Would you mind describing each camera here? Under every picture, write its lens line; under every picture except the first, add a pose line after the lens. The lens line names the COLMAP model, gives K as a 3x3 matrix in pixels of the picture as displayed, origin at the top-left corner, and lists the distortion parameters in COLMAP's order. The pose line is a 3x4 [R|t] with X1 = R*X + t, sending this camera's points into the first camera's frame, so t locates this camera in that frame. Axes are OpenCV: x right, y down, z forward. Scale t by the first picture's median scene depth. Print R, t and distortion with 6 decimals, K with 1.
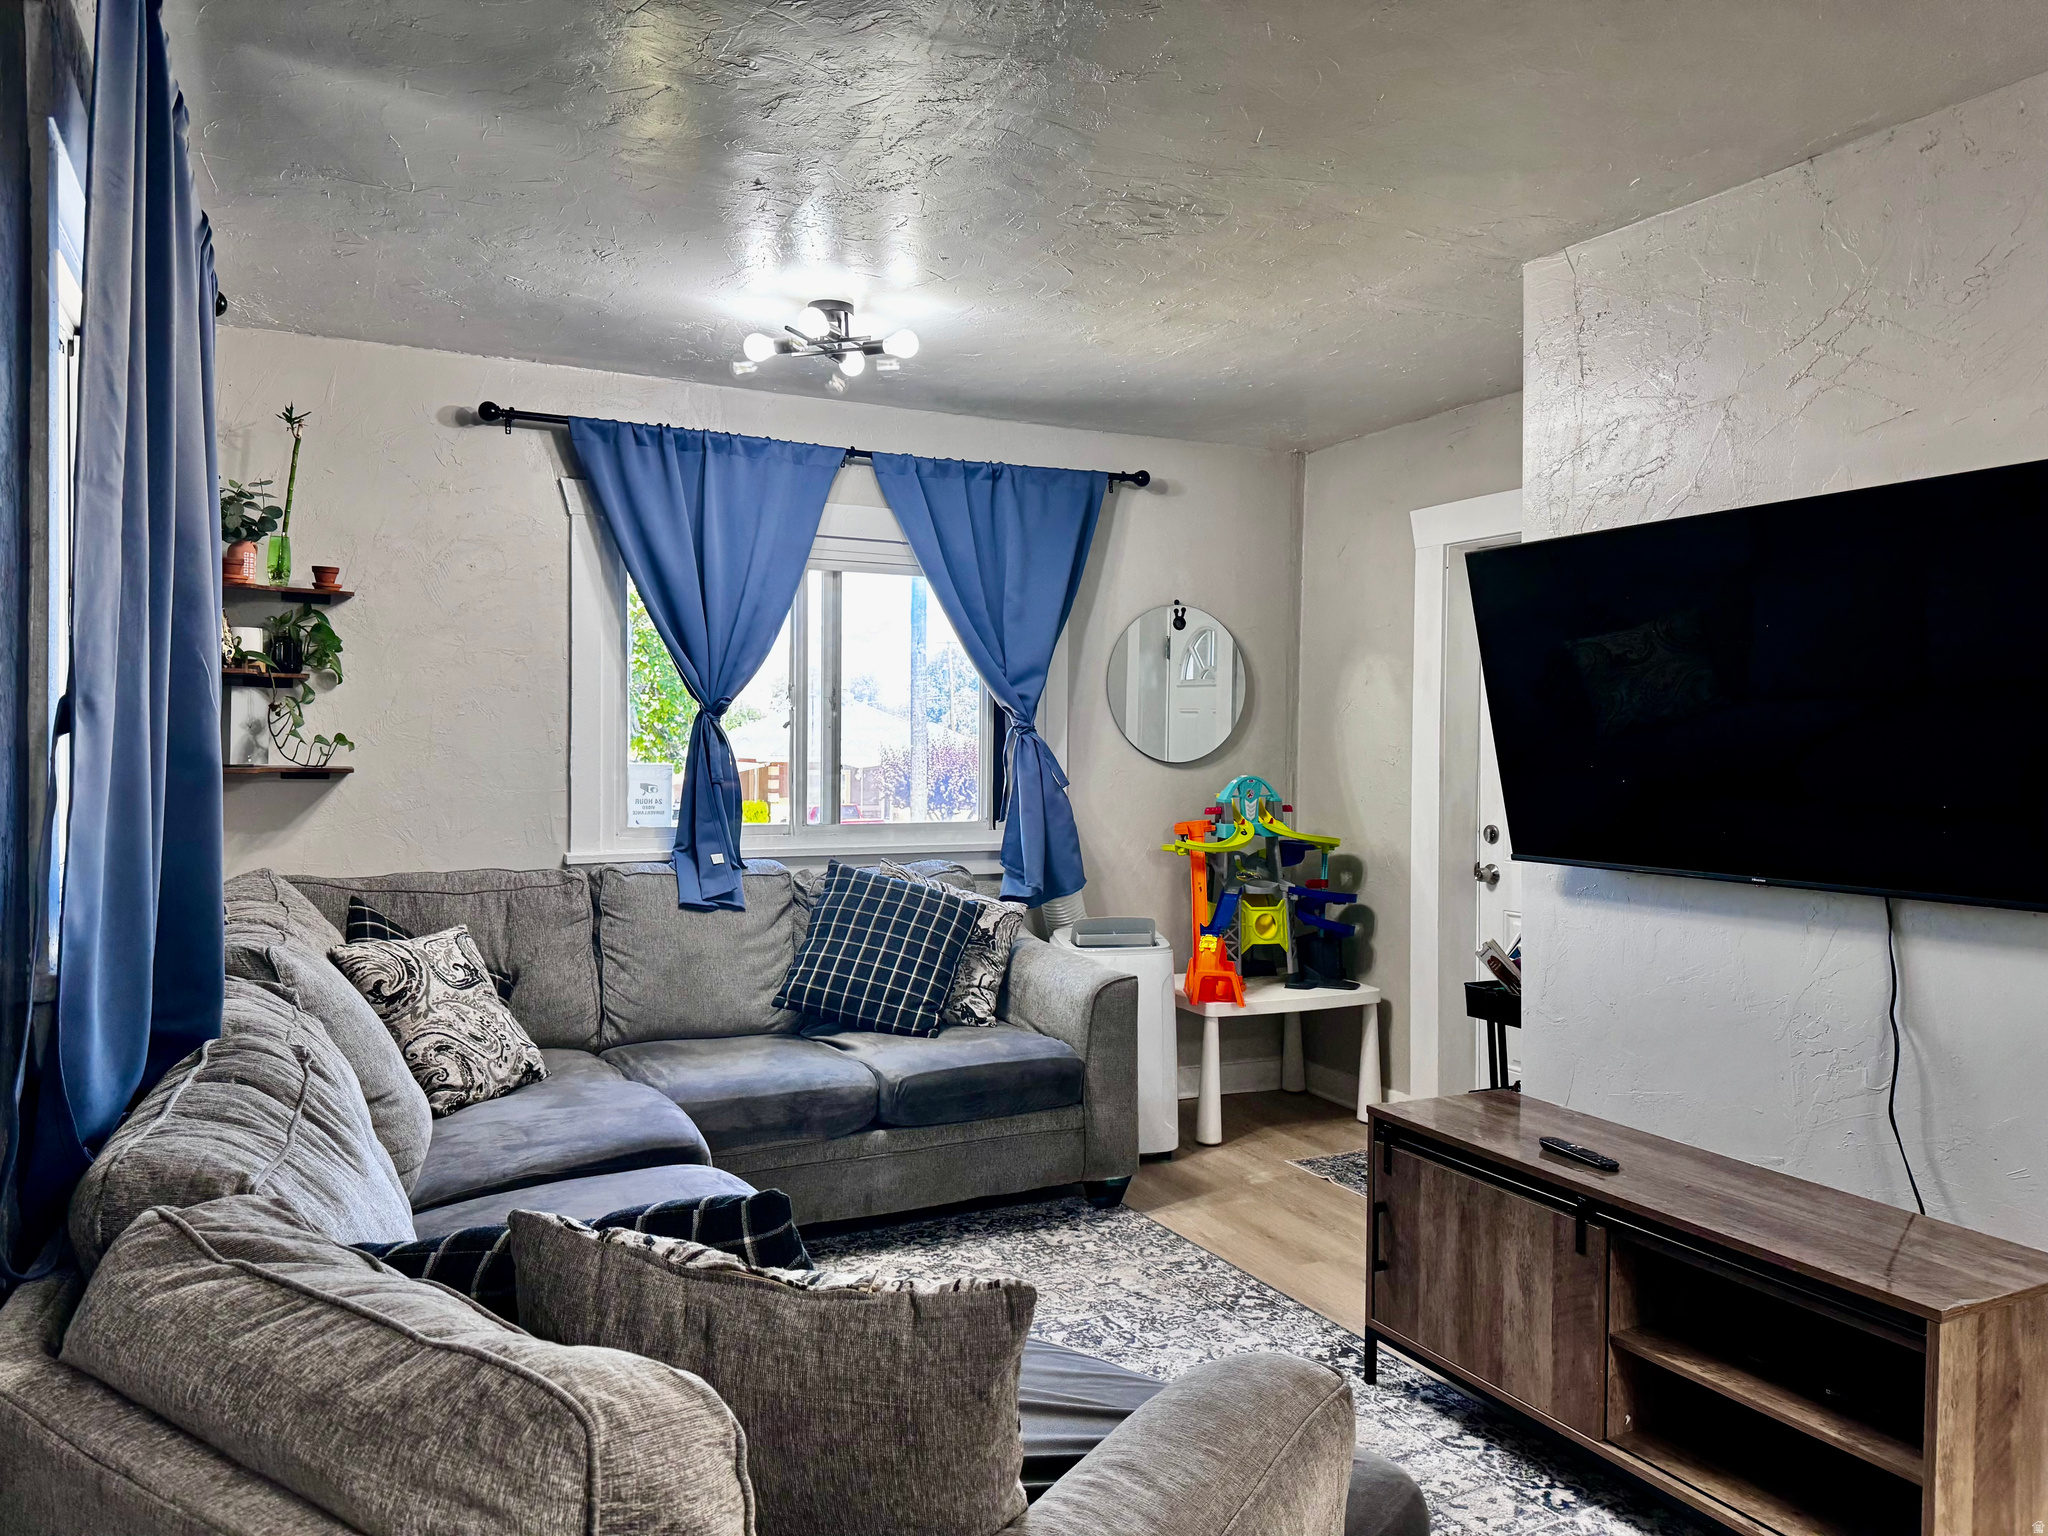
lens RADIAL K [[1420.1, 0, 1034.5], [0, 1420.1, 728.4], [0, 0, 1]] dist [0.160923, -0.304310]
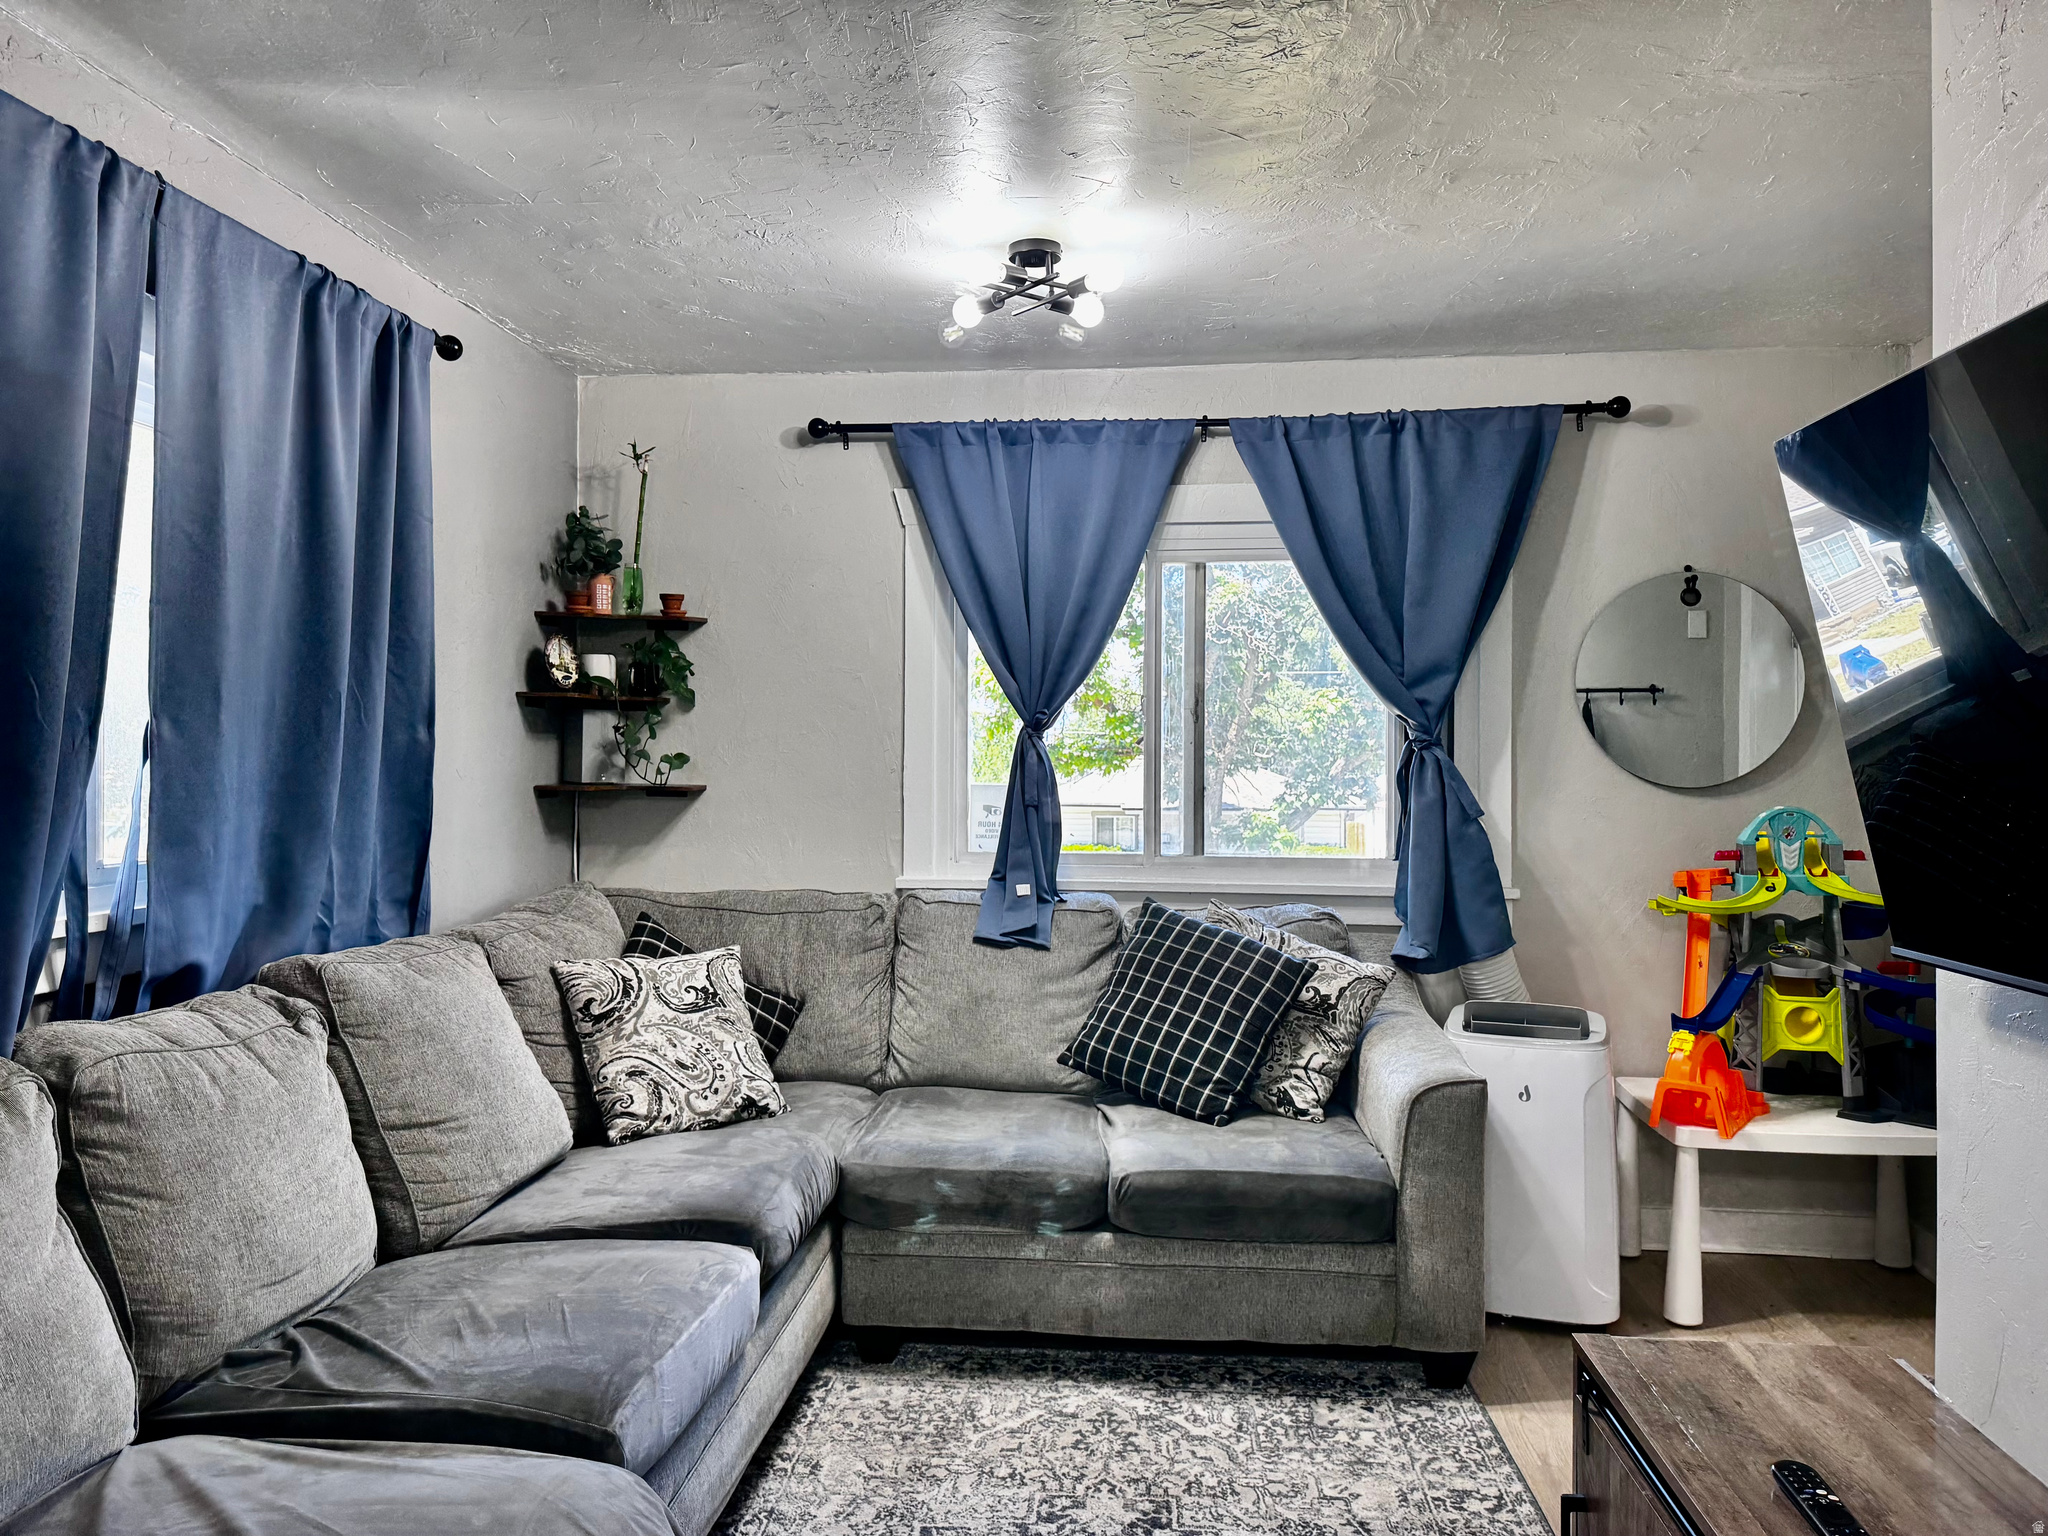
lens RADIAL K [[1420.1, 0, 1034.5], [0, 1420.1, 728.4], [0, 0, 1]] dist [0.160923, -0.304310]
pose [[0.847617, -0.015746, -0.530374, 0.269056], [0.007061, 0.999806, -0.018399, 0.006050], [0.530561, 0.011850, 0.847564, 0.249380]]
